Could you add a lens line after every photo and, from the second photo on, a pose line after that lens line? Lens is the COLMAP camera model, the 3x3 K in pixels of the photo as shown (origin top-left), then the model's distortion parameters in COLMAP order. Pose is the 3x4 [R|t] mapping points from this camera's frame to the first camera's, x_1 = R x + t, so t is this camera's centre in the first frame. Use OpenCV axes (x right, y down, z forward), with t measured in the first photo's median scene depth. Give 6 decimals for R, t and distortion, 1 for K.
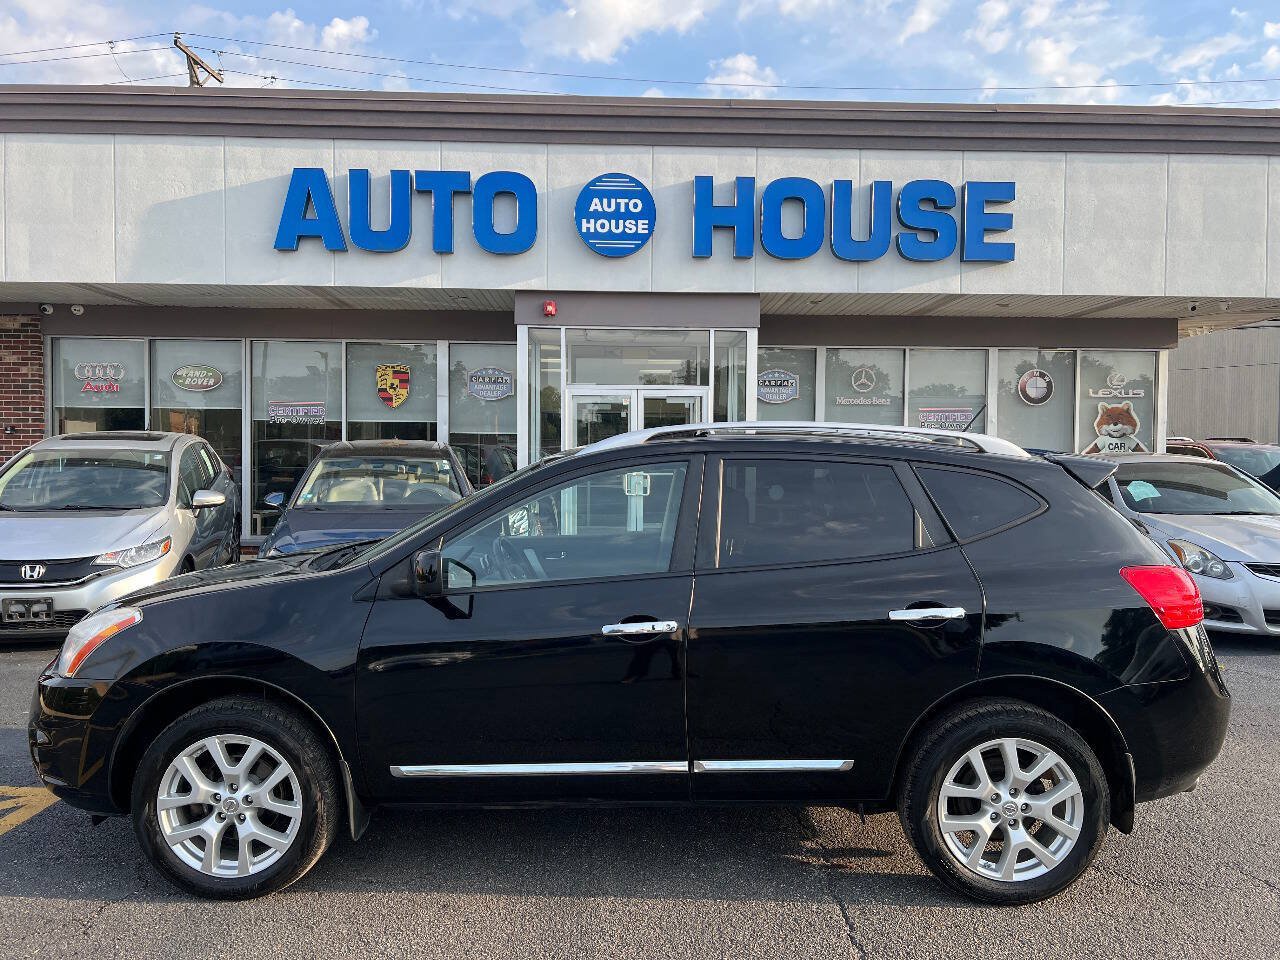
lens RADIAL K [[961.2, 0, 642.4], [0, 961.2, 480.0], [0, 0, 1]] dist [0.056876, -0.069502]
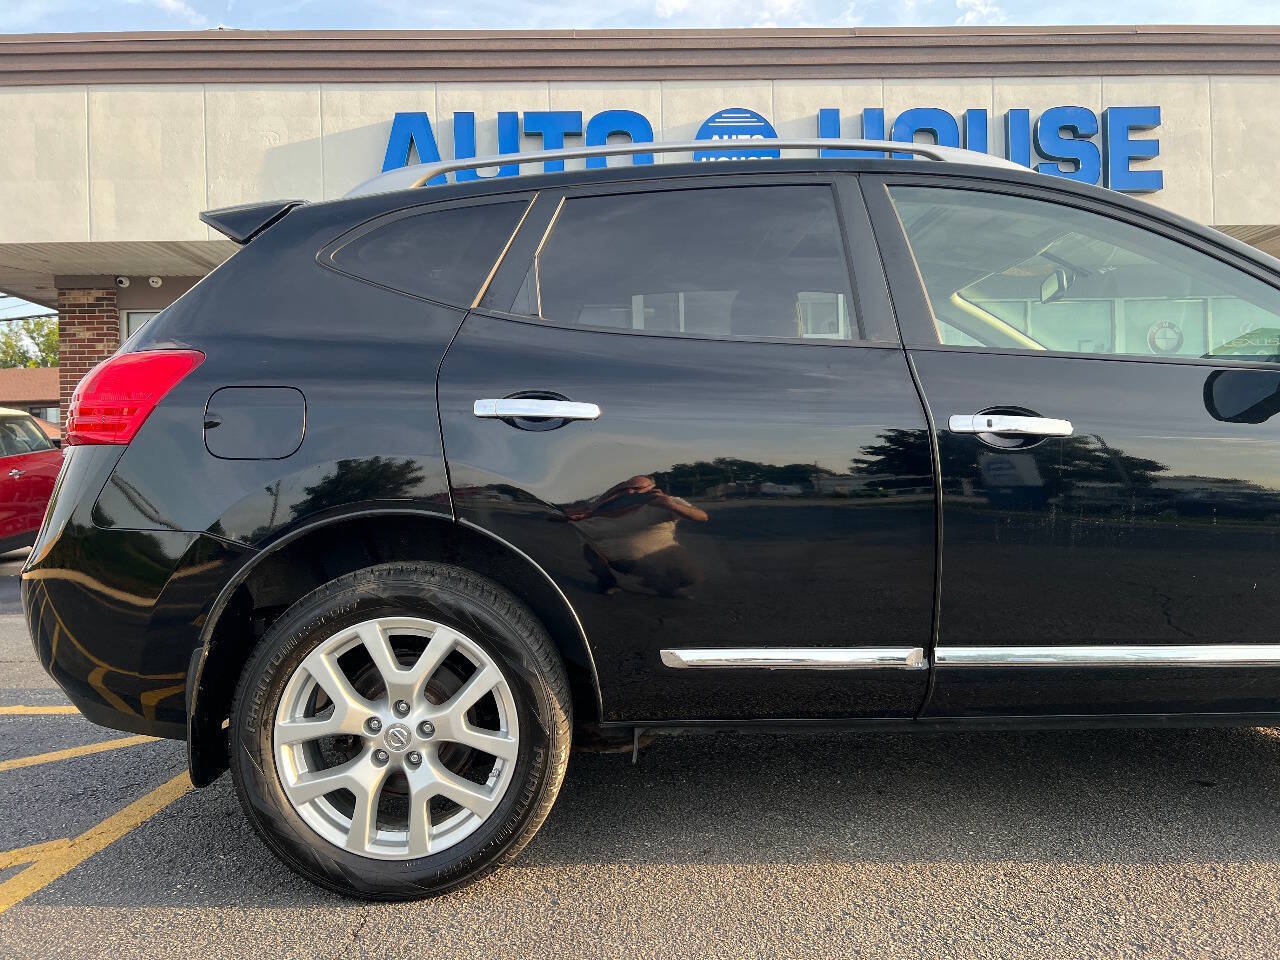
lens RADIAL K [[964.1, 0, 648.8], [0, 964.1, 471.3], [0, 0, 1]] dist [0.052008, -0.061583]
pose [[0.999557, -0.029749, -0.000621, -0.121981], [0.029710, 0.998964, -0.034485, 0.064795], [0.001647, 0.034451, 0.999405, 0.068952]]
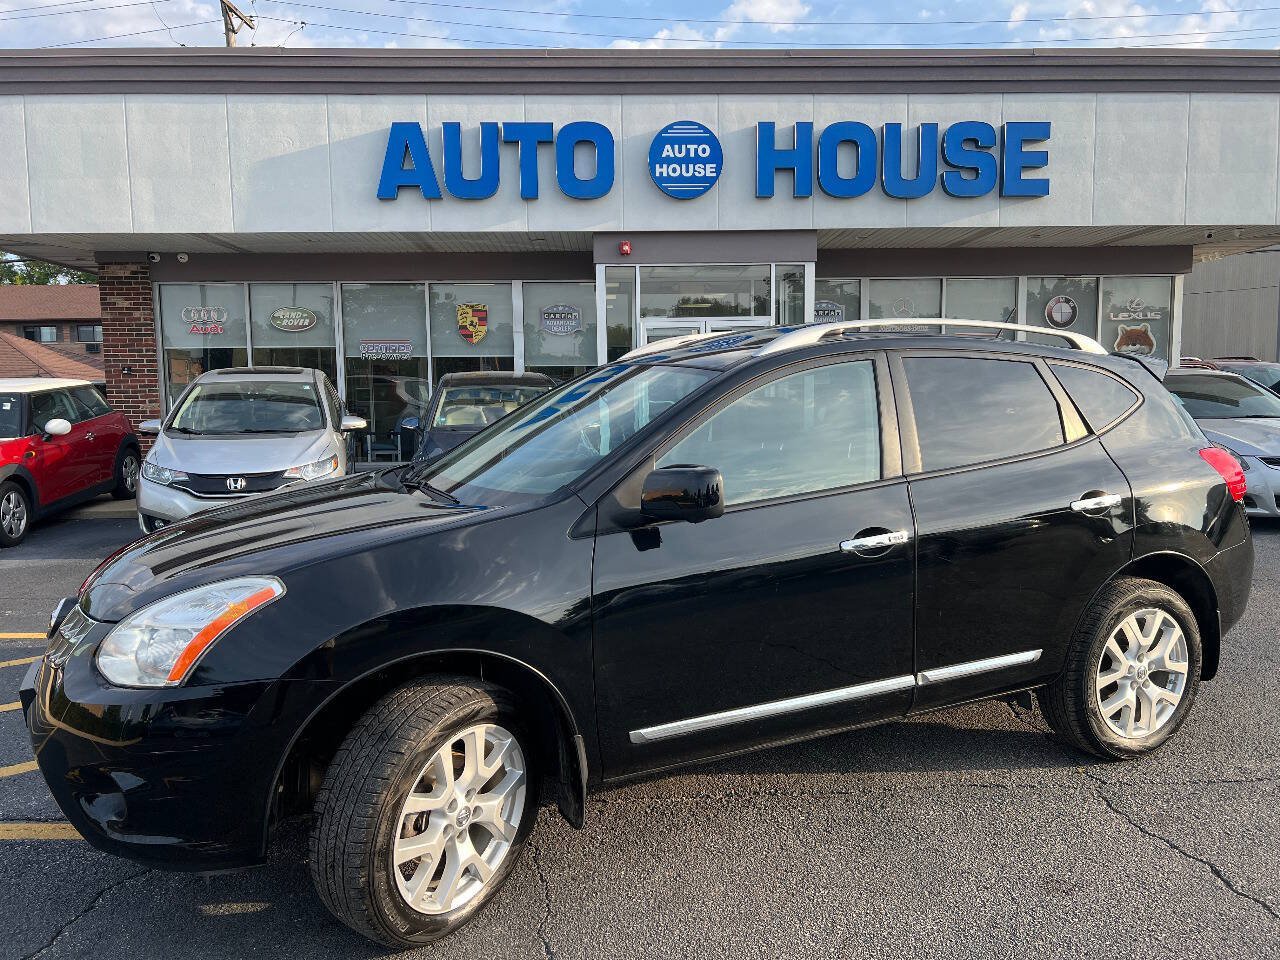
lens RADIAL K [[959.0, 0, 637.0], [0, 959.0, 484.1], [0, 0, 1]] dist [0.045871, -0.049429]
pose [[0.999784, -0.020568, 0.003150, -0.094242], [0.020304, 0.997455, 0.068353, 0.016021], [-0.004548, -0.068275, 0.997656, -0.114493]]
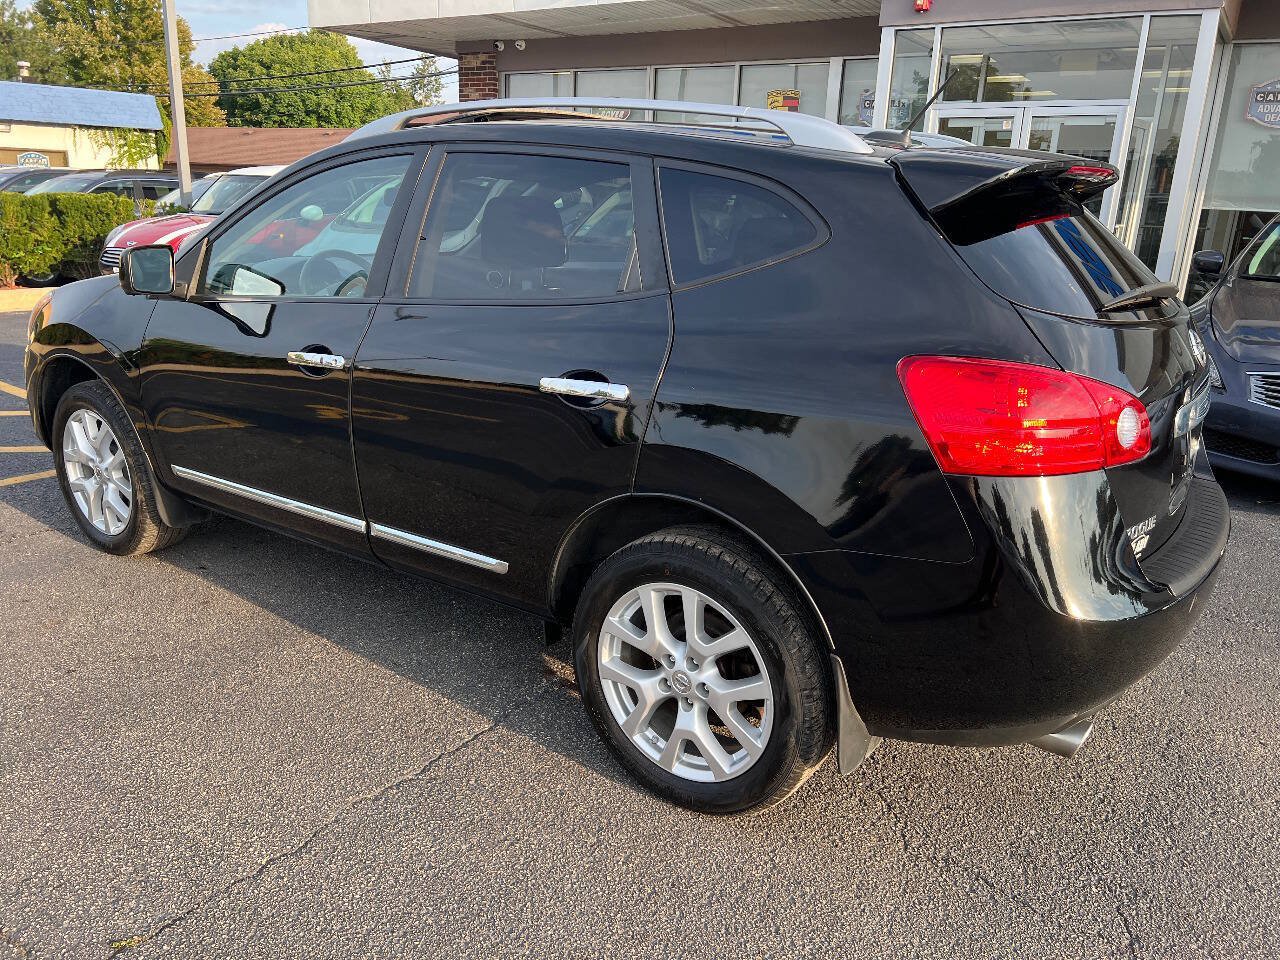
lens RADIAL K [[961.2, 0, 642.4], [0, 961.2, 480.0], [0, 0, 1]] dist [0.056876, -0.069502]
pose [[0.821942, 0.181979, -0.539717, 0.226003], [-0.044303, 0.965142, 0.257952, 0.007612], [0.567846, -0.188110, 0.801353, 0.146502]]
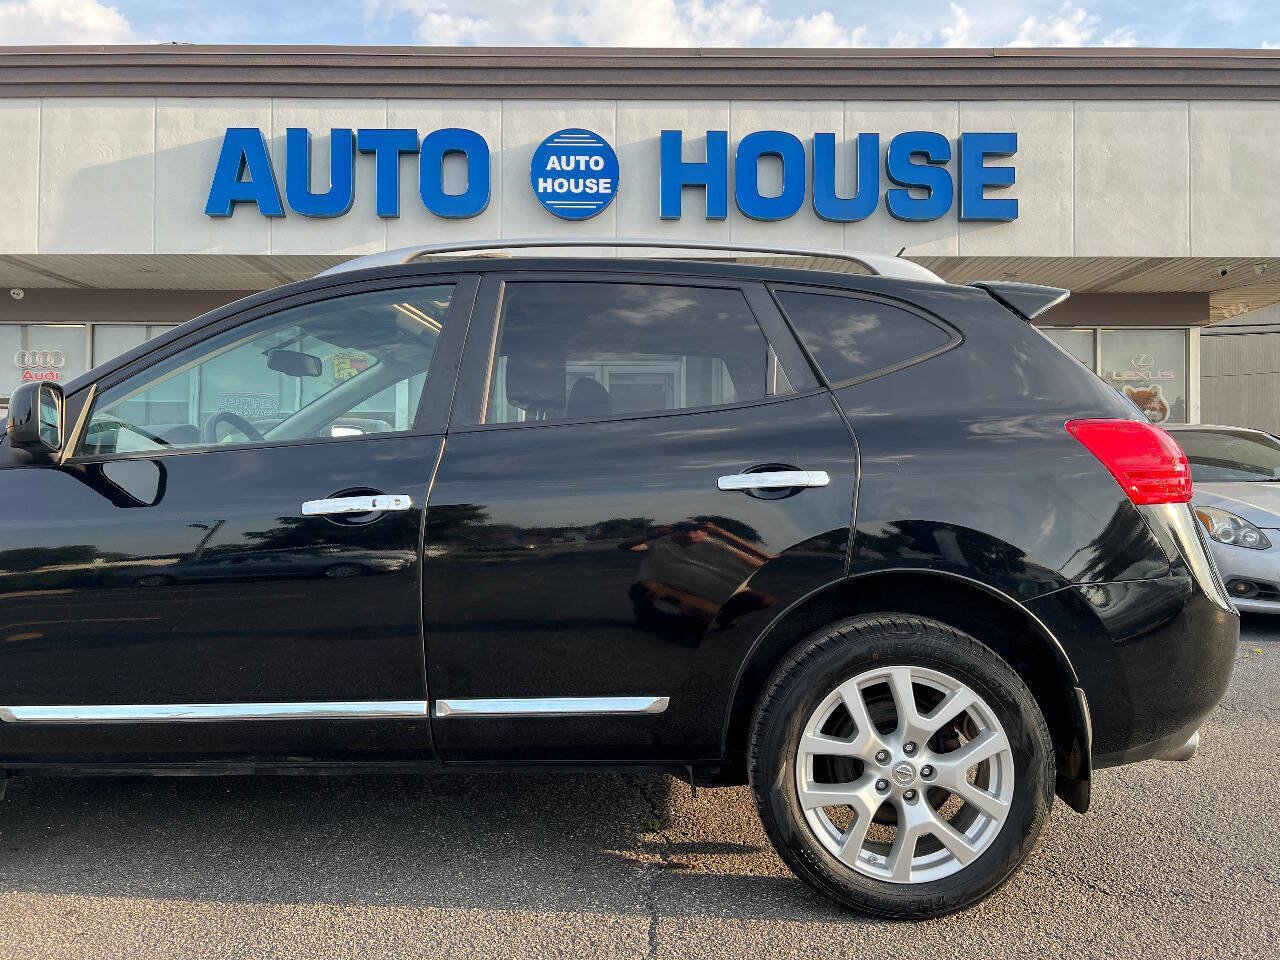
lens RADIAL K [[964.1, 0, 648.8], [0, 964.1, 471.3], [0, 0, 1]] dist [0.052008, -0.061583]
pose [[0.999363, -0.004672, -0.035378, 0.073117], [0.002911, 0.998763, -0.049649, 0.052503], [0.035566, 0.049514, 0.998140, 0.100839]]
